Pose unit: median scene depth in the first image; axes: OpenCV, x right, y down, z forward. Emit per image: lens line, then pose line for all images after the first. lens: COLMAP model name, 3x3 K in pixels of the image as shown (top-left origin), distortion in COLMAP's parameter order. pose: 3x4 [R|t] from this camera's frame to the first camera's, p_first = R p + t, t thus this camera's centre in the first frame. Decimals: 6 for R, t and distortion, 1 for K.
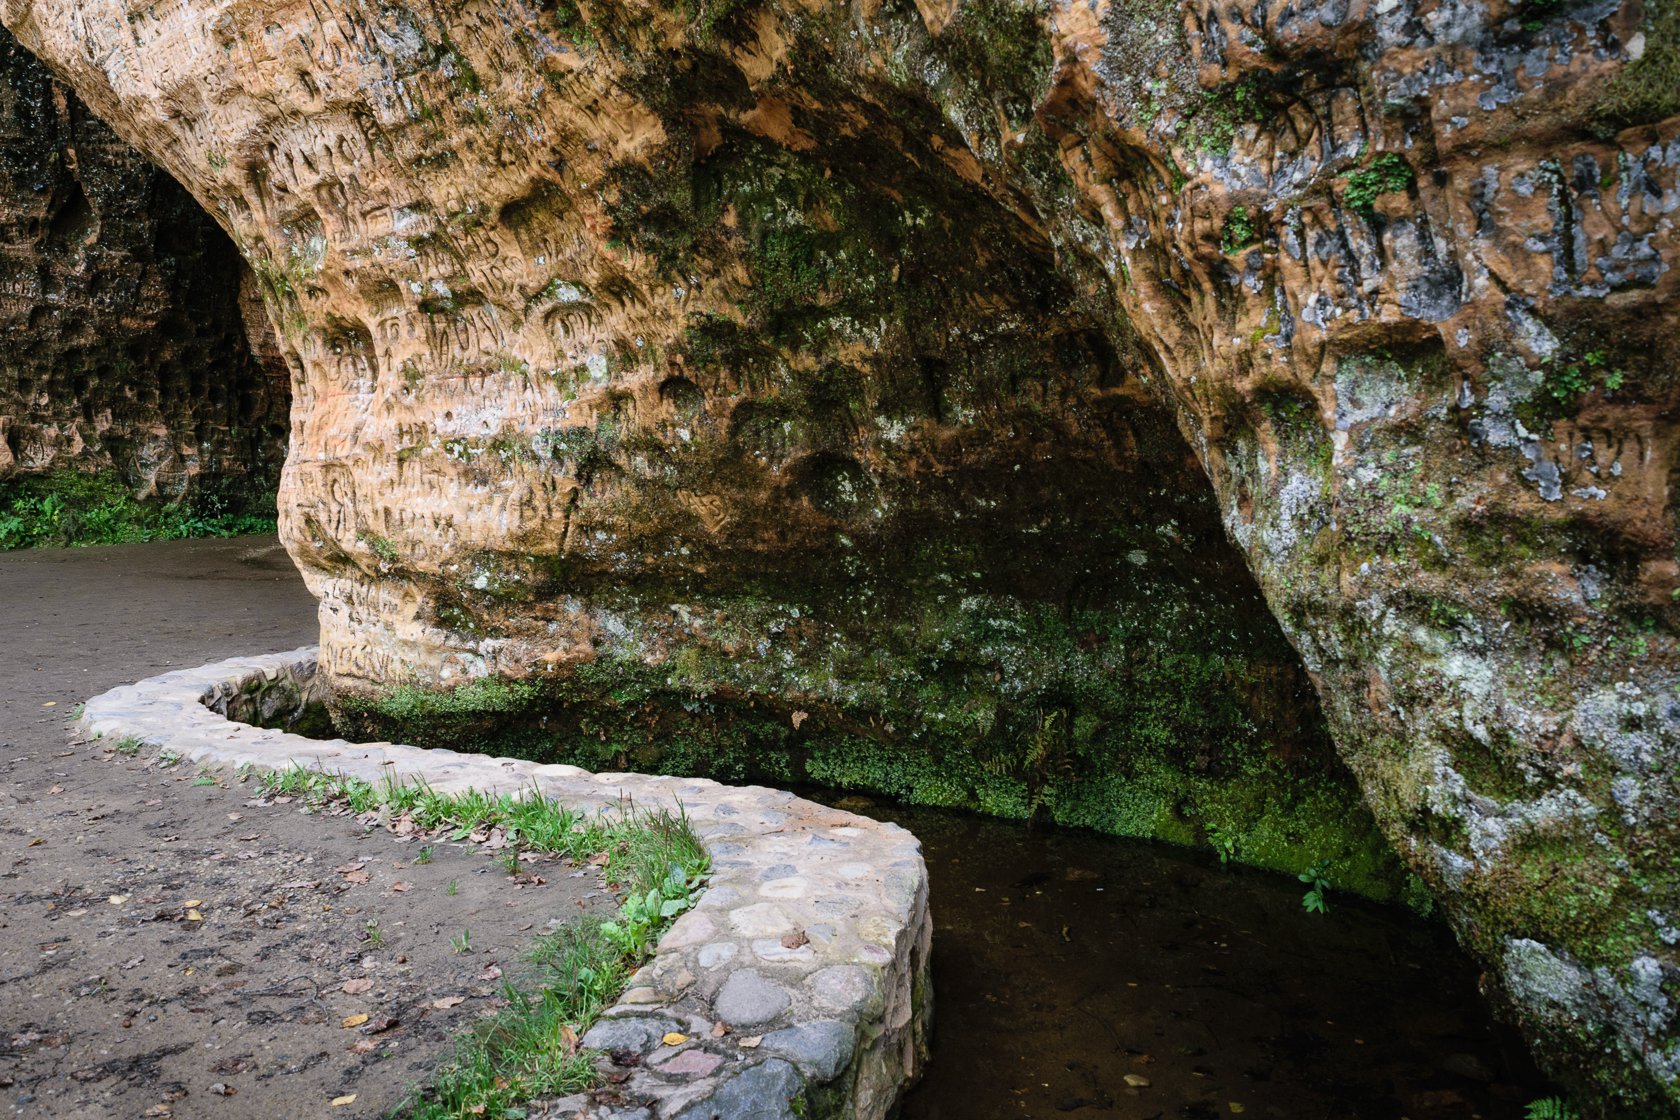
lens RADIAL K [[1304.2, 0, 840.2], [0, 1304.2, 560.2], [0, 0, 1]] dist [-0.004195, -0.001004]
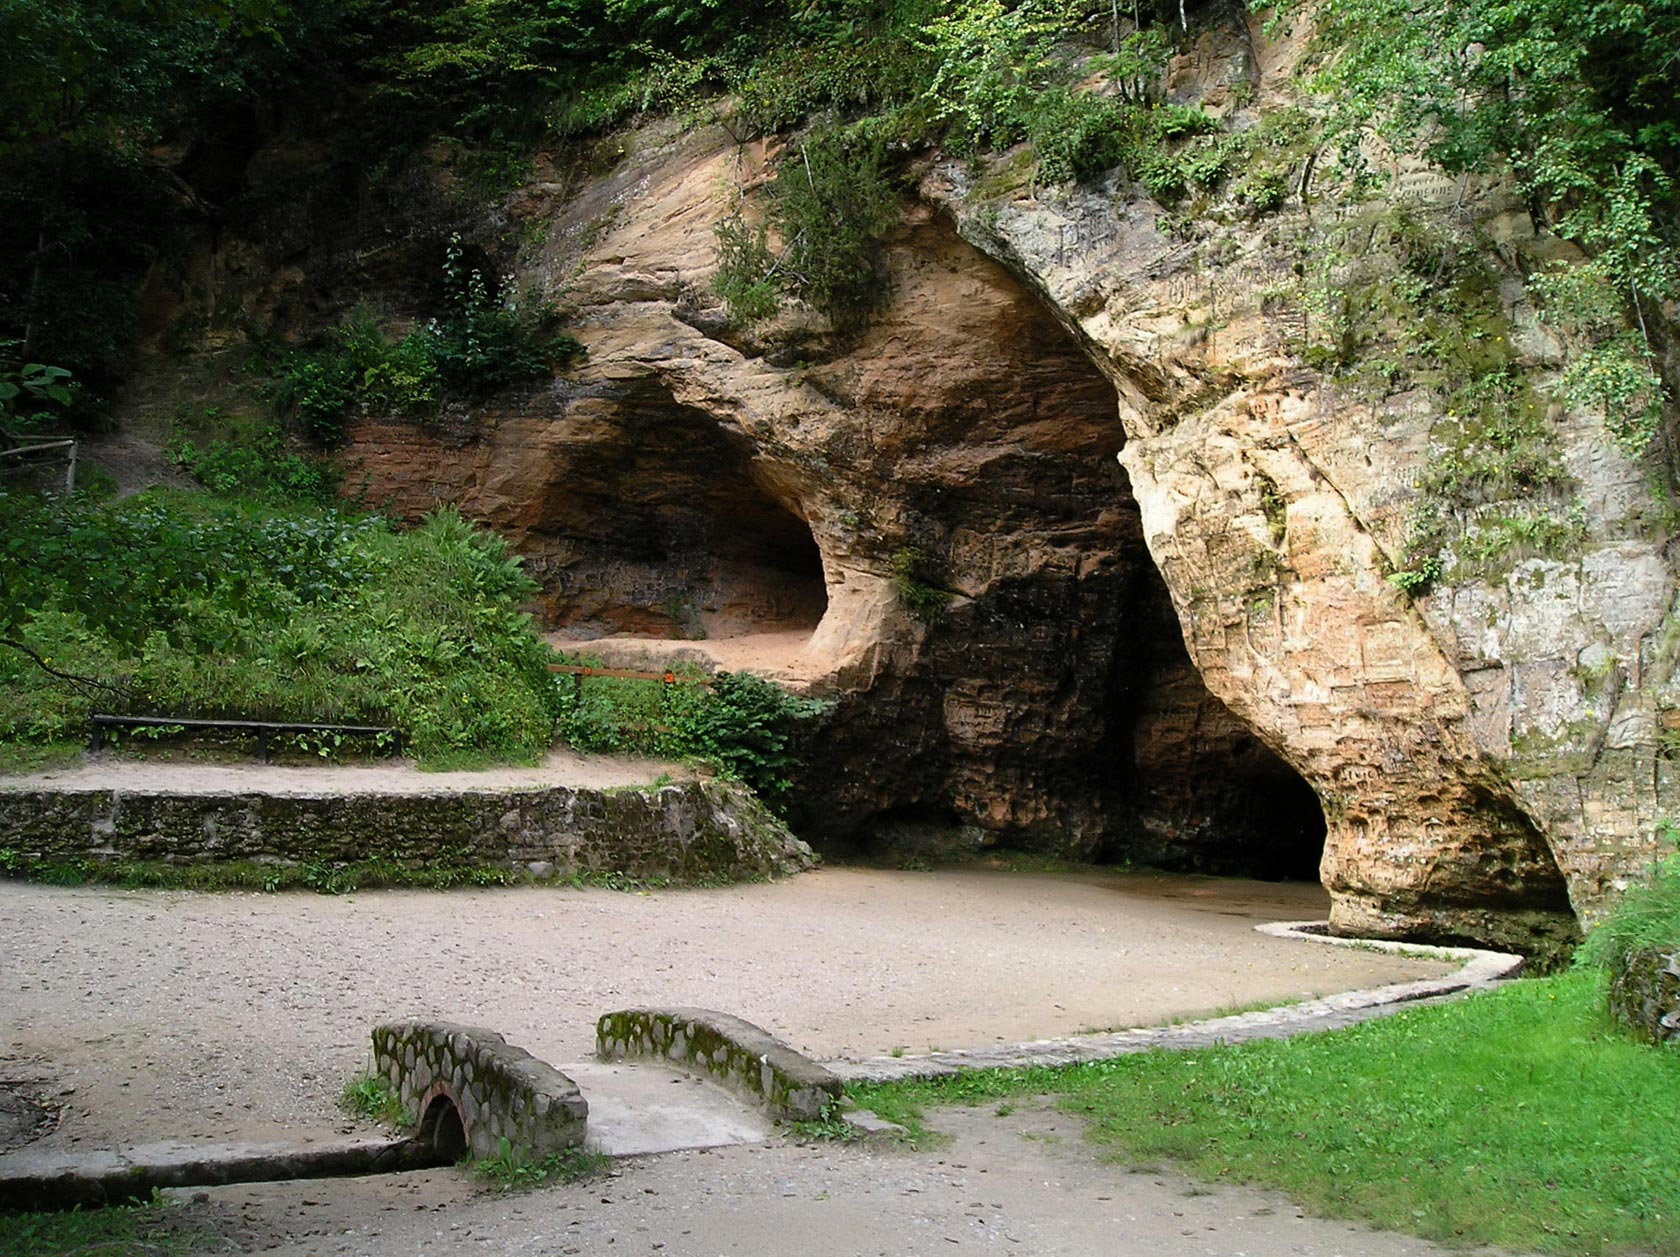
lens RADIAL K [[2119.3, 0, 840.0], [0, 2119.3, 627.6], [0, 0, 1]] dist [-0.032906, 0.000000]
pose [[0.954945, 0.036567, -0.294522, -0.068137], [-0.078391, 0.988215, -0.131476, 0.165986], [0.286244, 0.148640, 0.946557, -4.928441]]
